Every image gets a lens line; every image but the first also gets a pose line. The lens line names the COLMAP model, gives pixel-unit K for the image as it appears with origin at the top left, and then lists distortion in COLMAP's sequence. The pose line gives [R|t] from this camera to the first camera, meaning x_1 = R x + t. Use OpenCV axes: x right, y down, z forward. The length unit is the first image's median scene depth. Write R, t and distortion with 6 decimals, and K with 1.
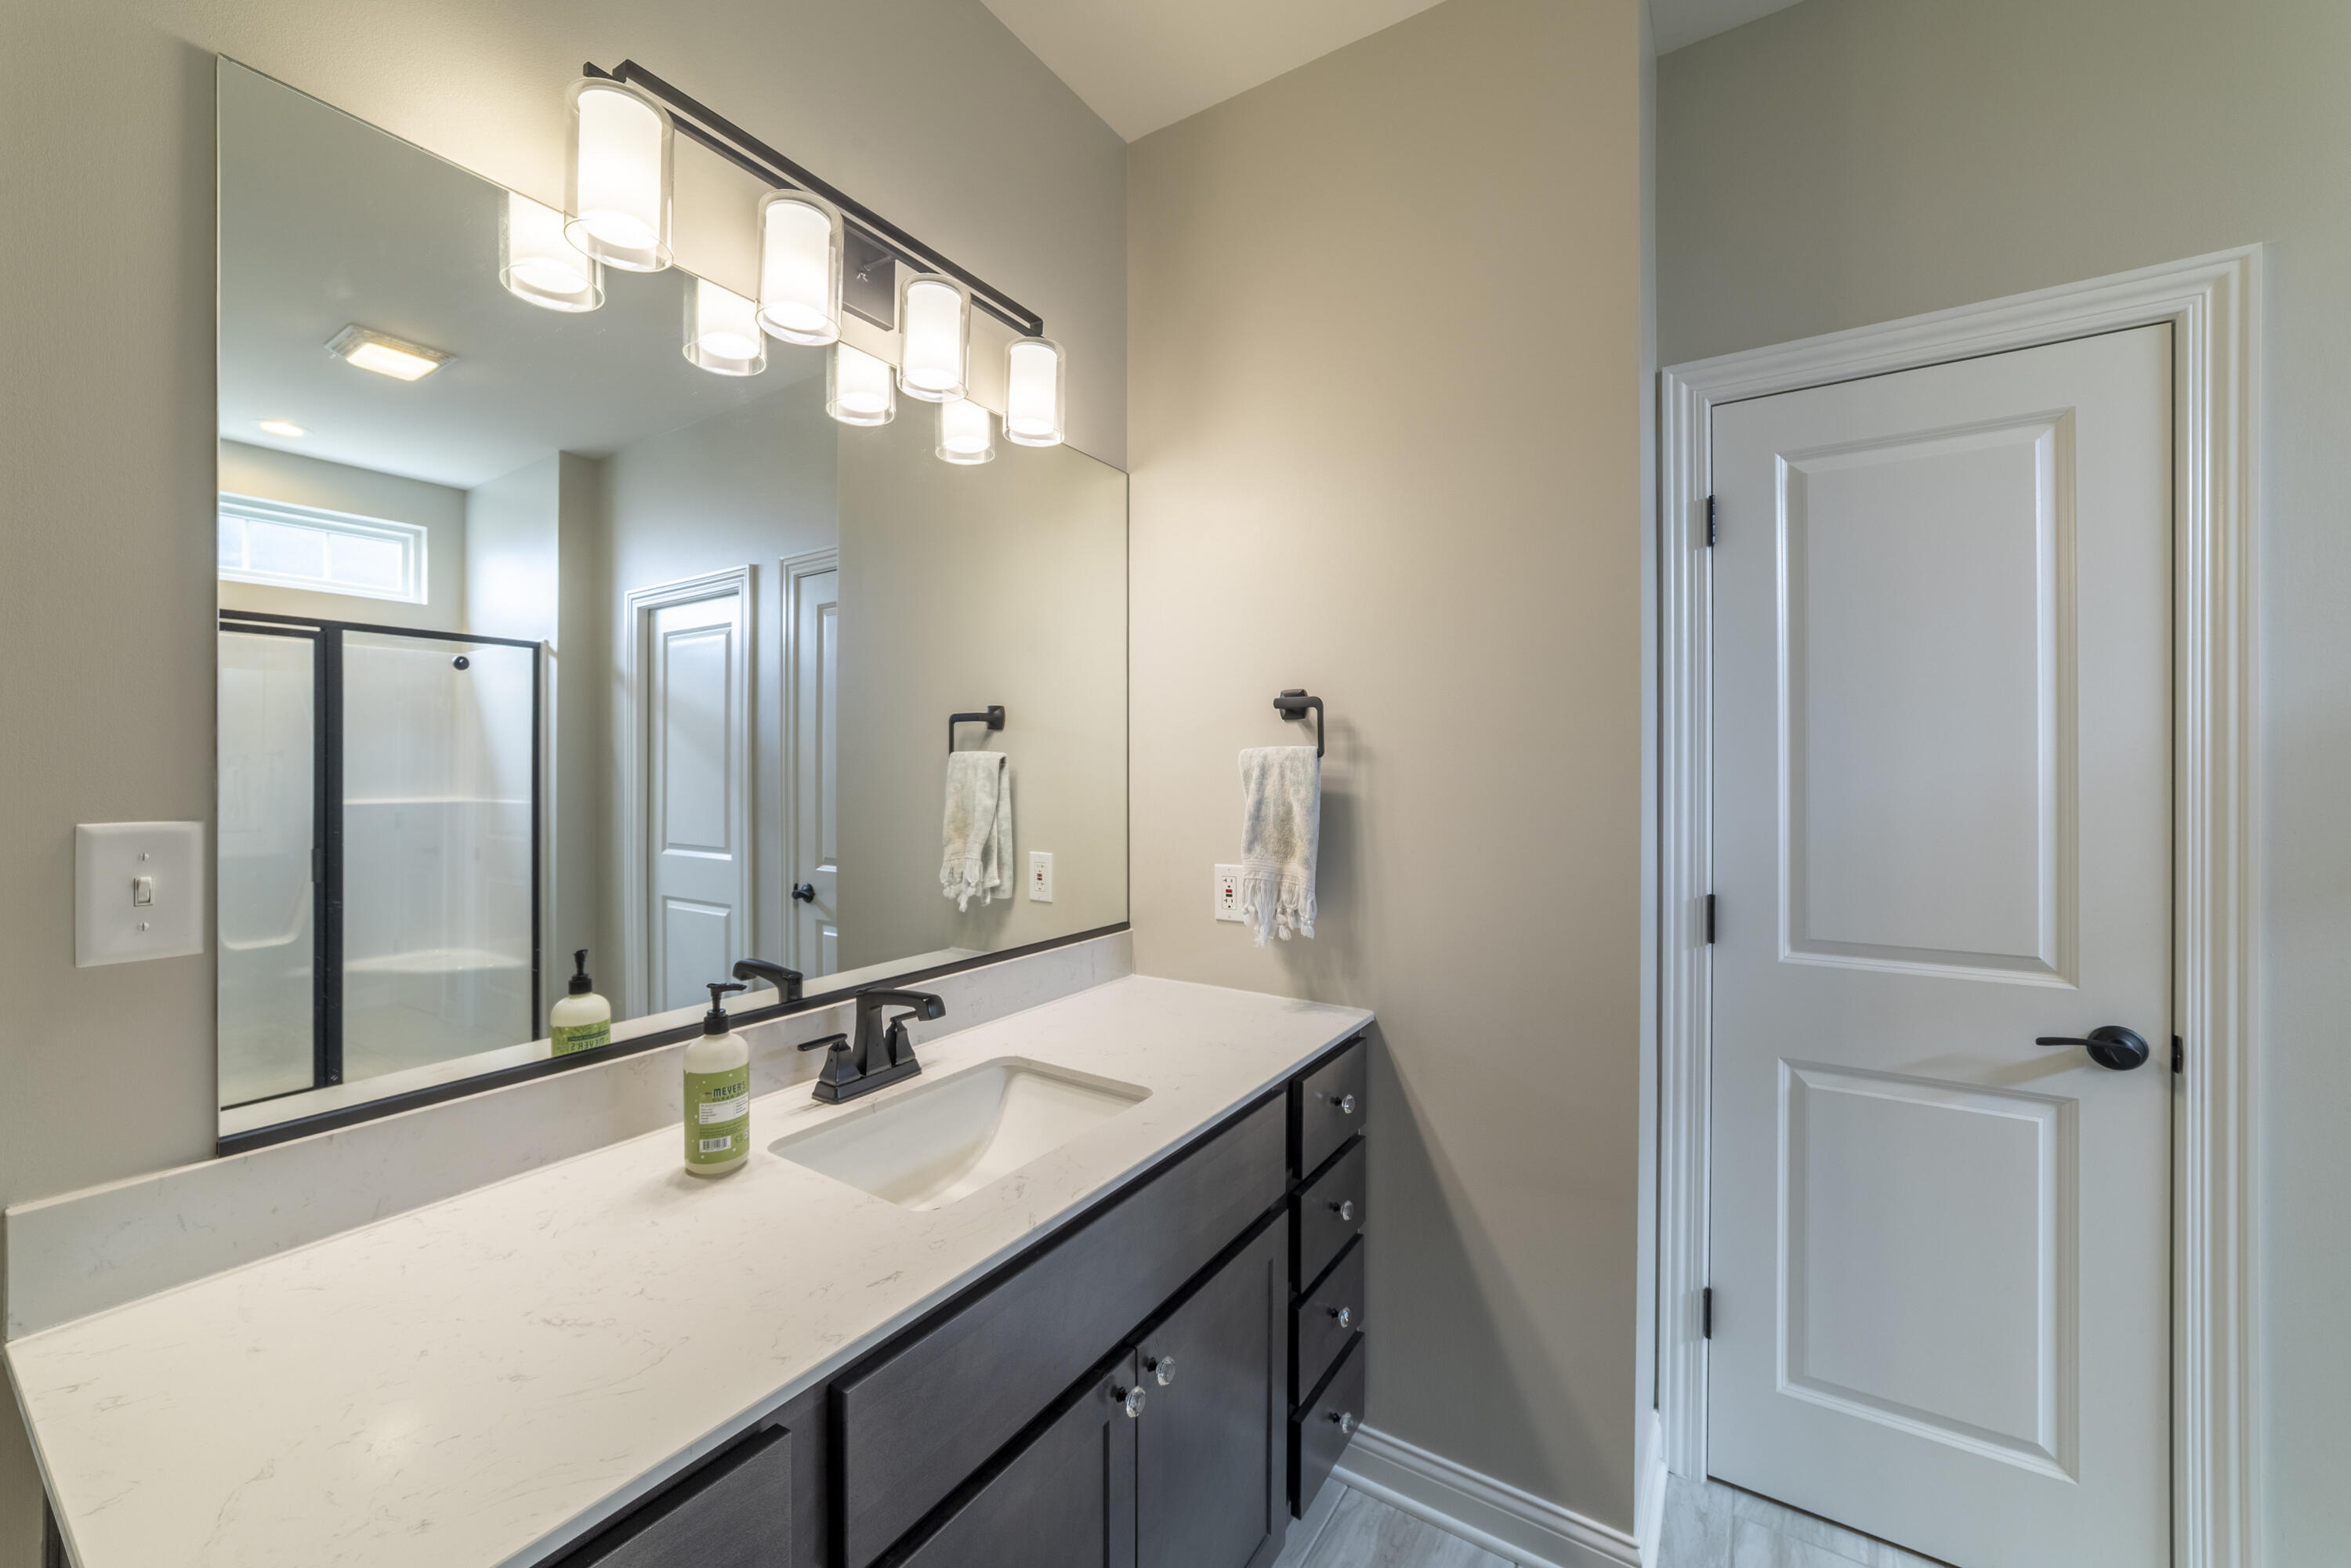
lens RADIAL K [[898.1, 0, 1167.1], [0, 898.1, 768.9], [0, 0, 1]] dist [-0.022322, 0.005942]
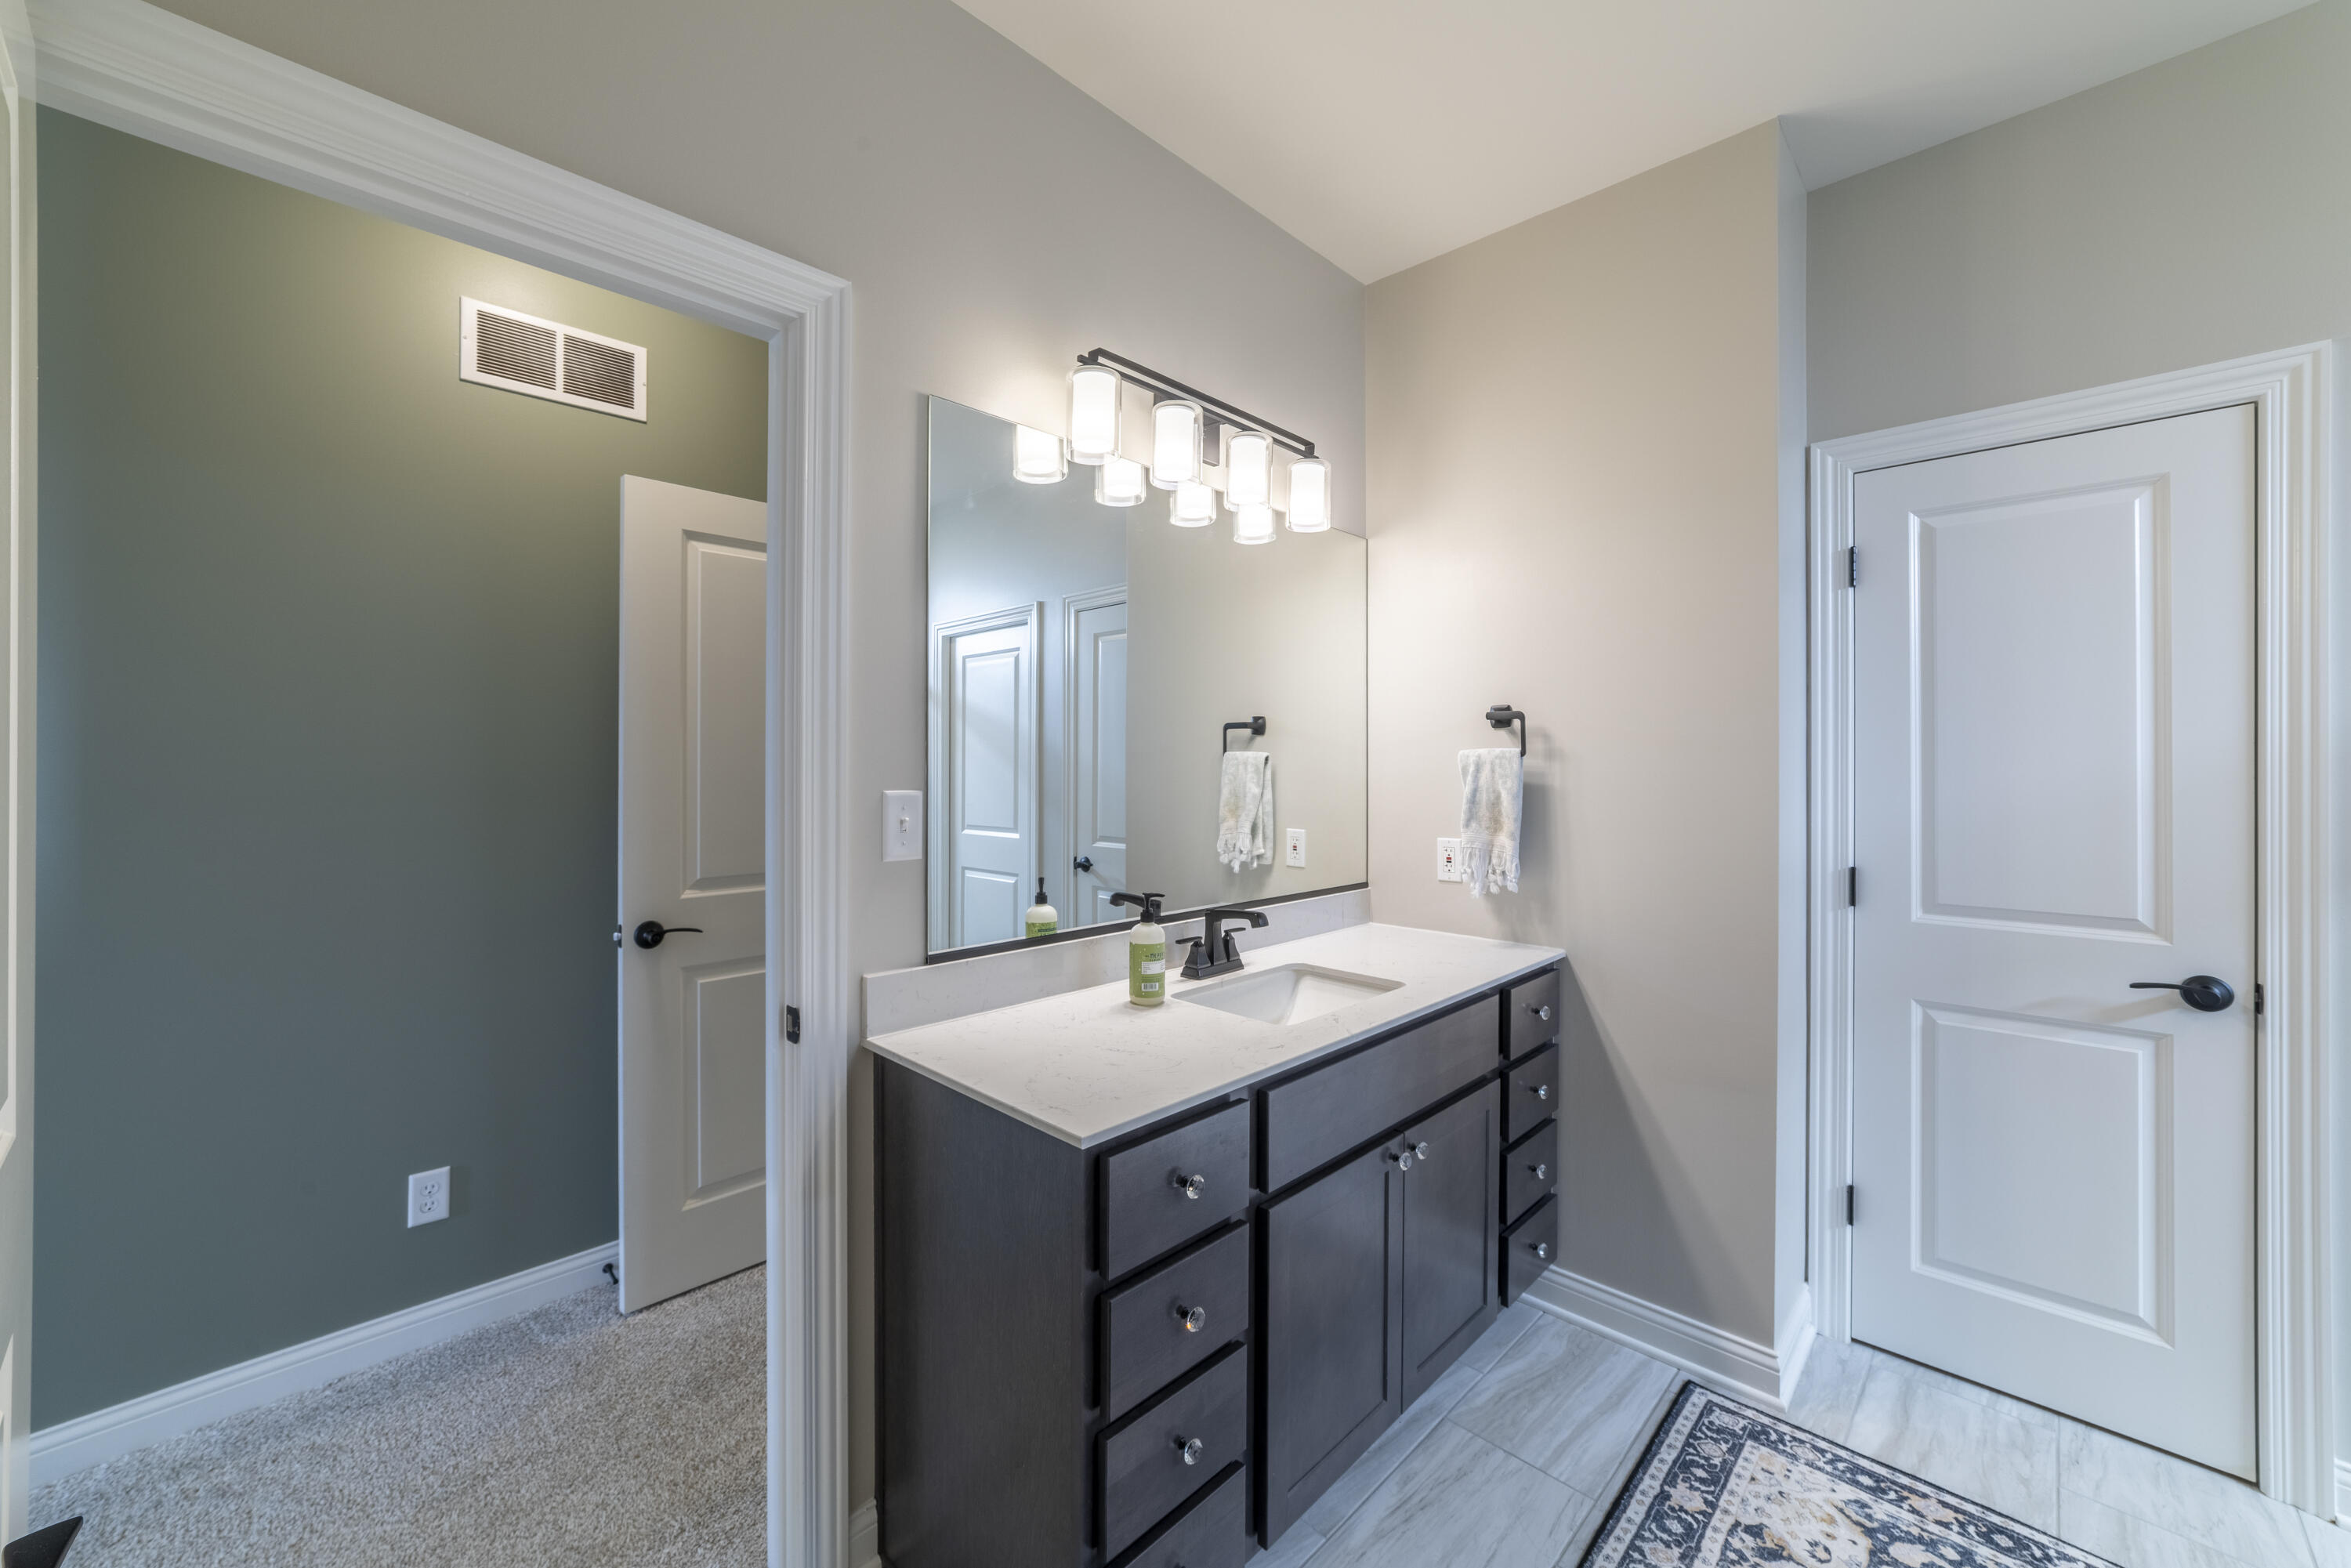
lens RADIAL K [[898.1, 0, 1170.1], [0, 898.1, 762.7], [0, 0, 1]] dist [-0.022322, 0.005942]
pose [[0.981379, 0.001785, -0.192073, -0.090661], [-0.002591, 0.999989, -0.003945, 0.002697], [0.192064, 0.004369, 0.981373, -0.415319]]
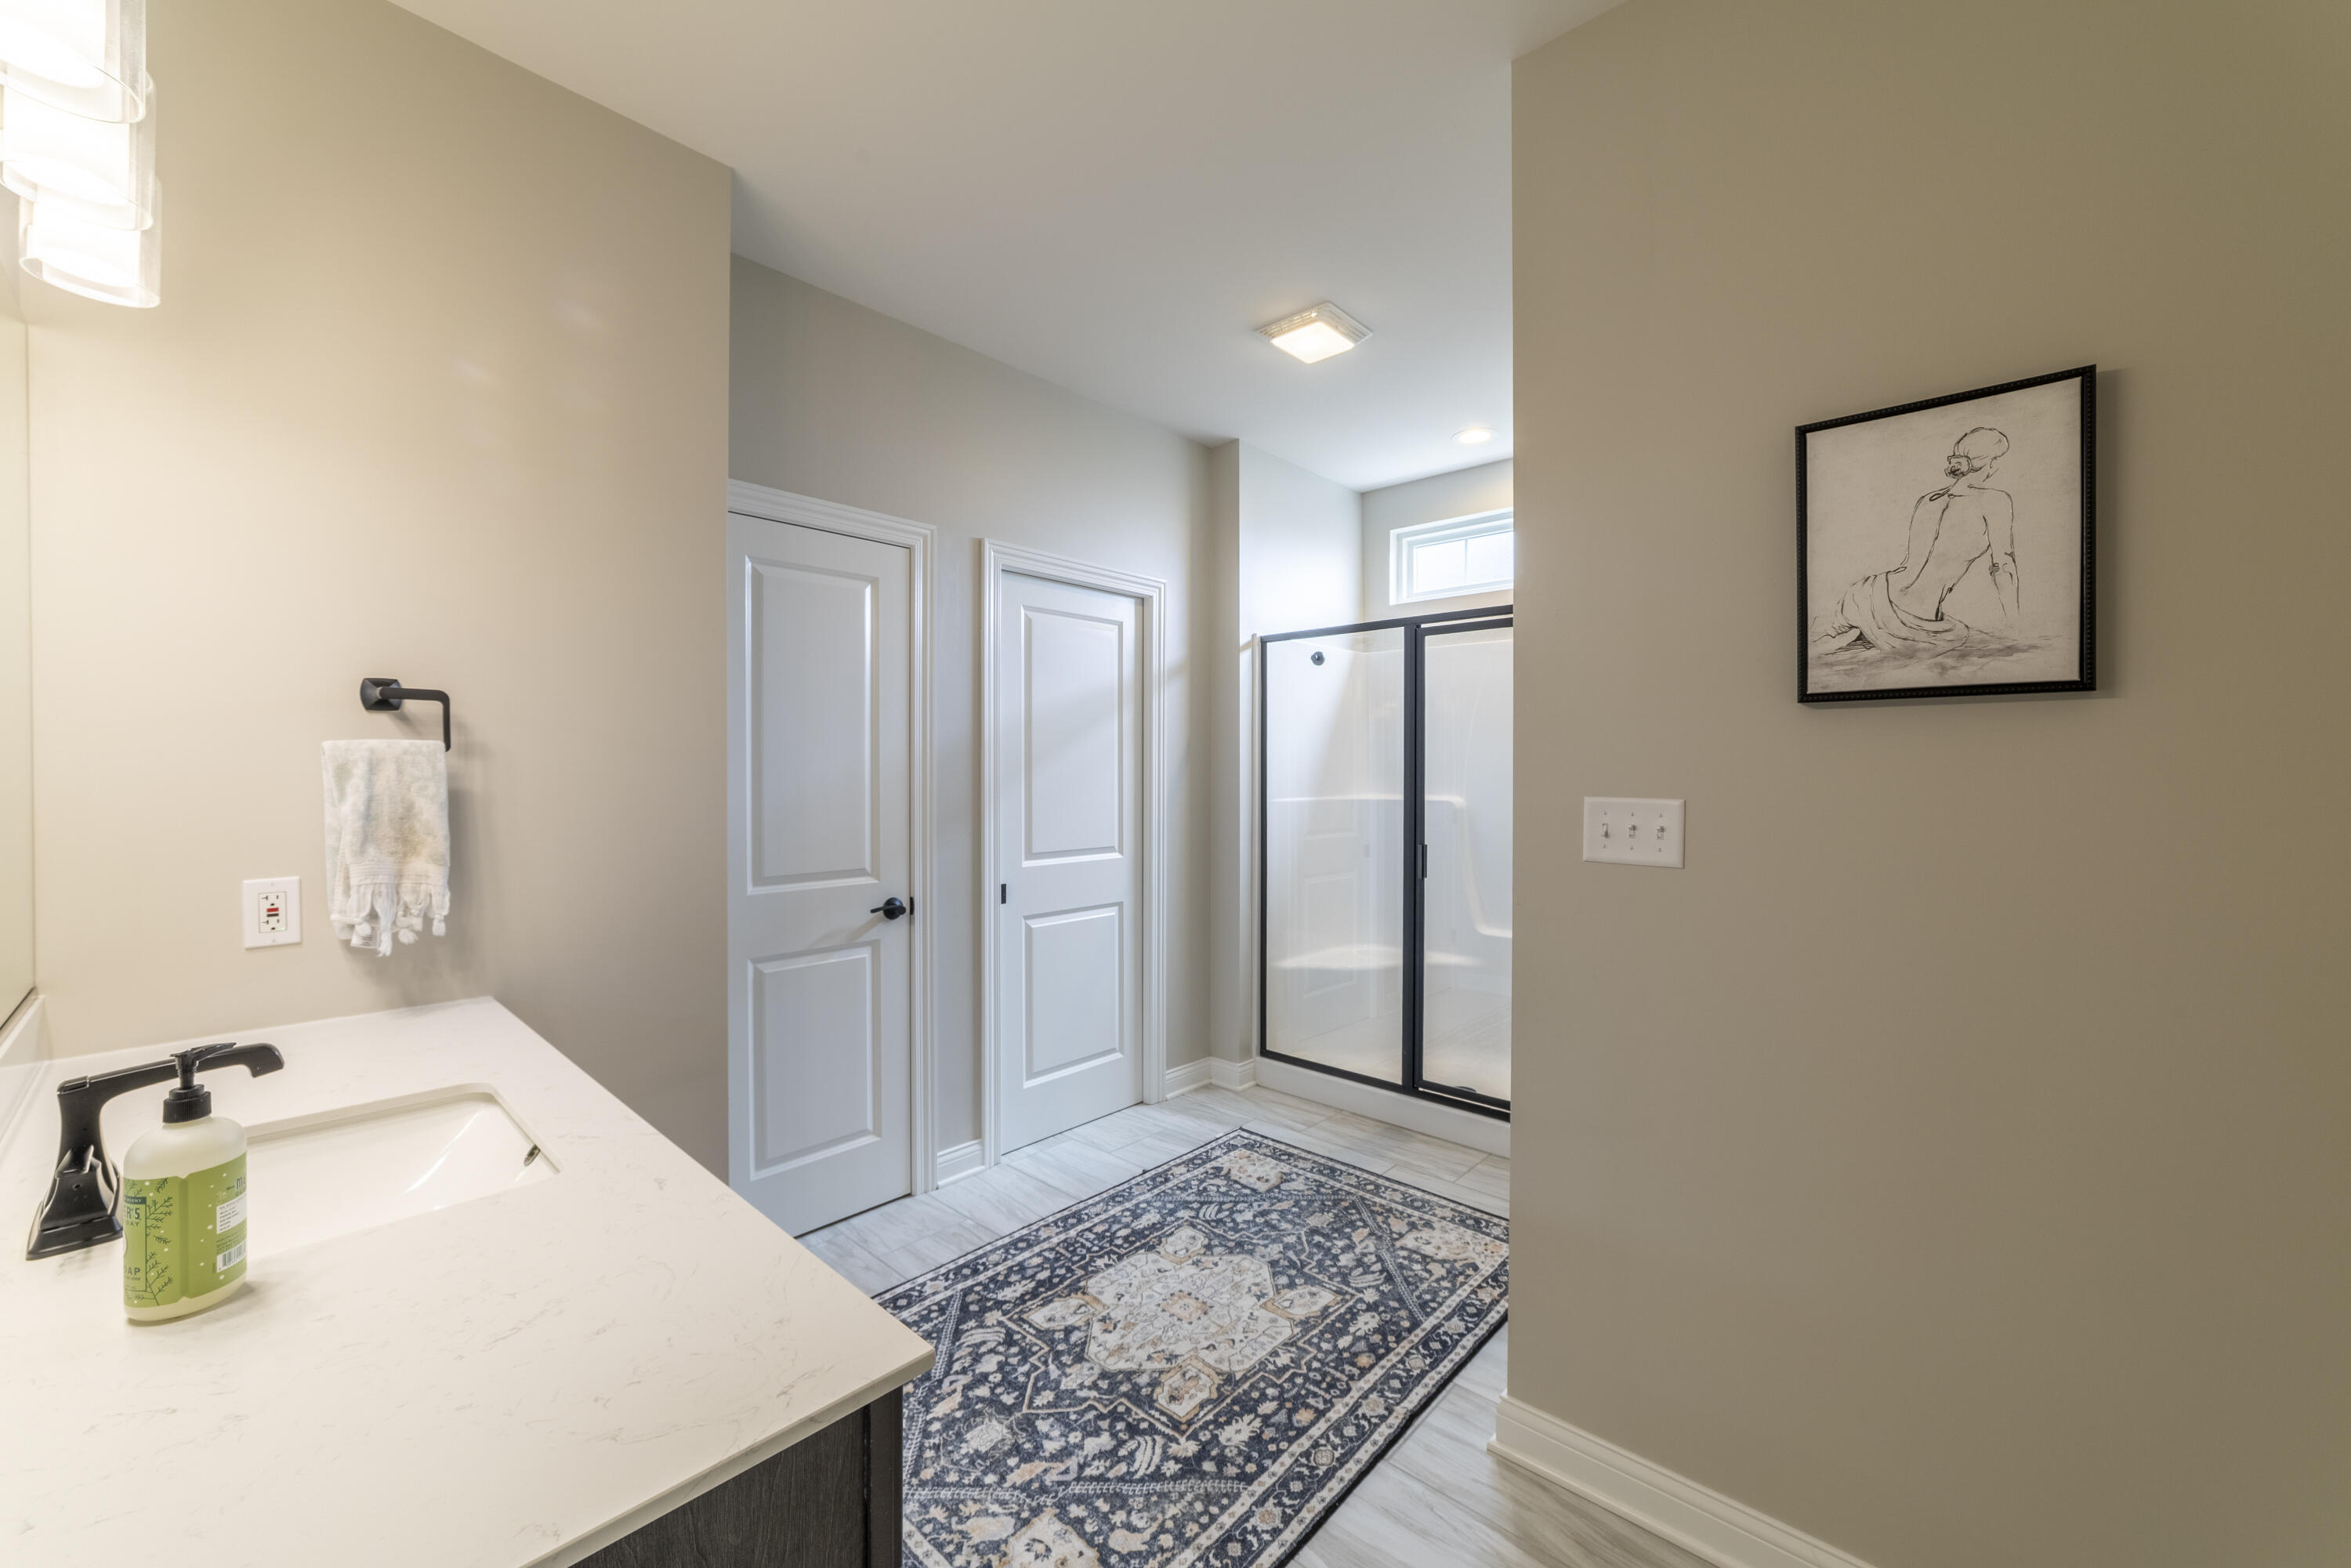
lens RADIAL K [[898.1, 0, 1164.0], [0, 898.1, 778.3], [0, 0, 1]] dist [-0.022322, 0.005942]
pose [[0.161698, -0.006232, 0.986821, -0.688959], [-0.001989, 0.999976, 0.006641, 0.008672], [-0.986838, -0.003037, 0.161682, 0.066030]]
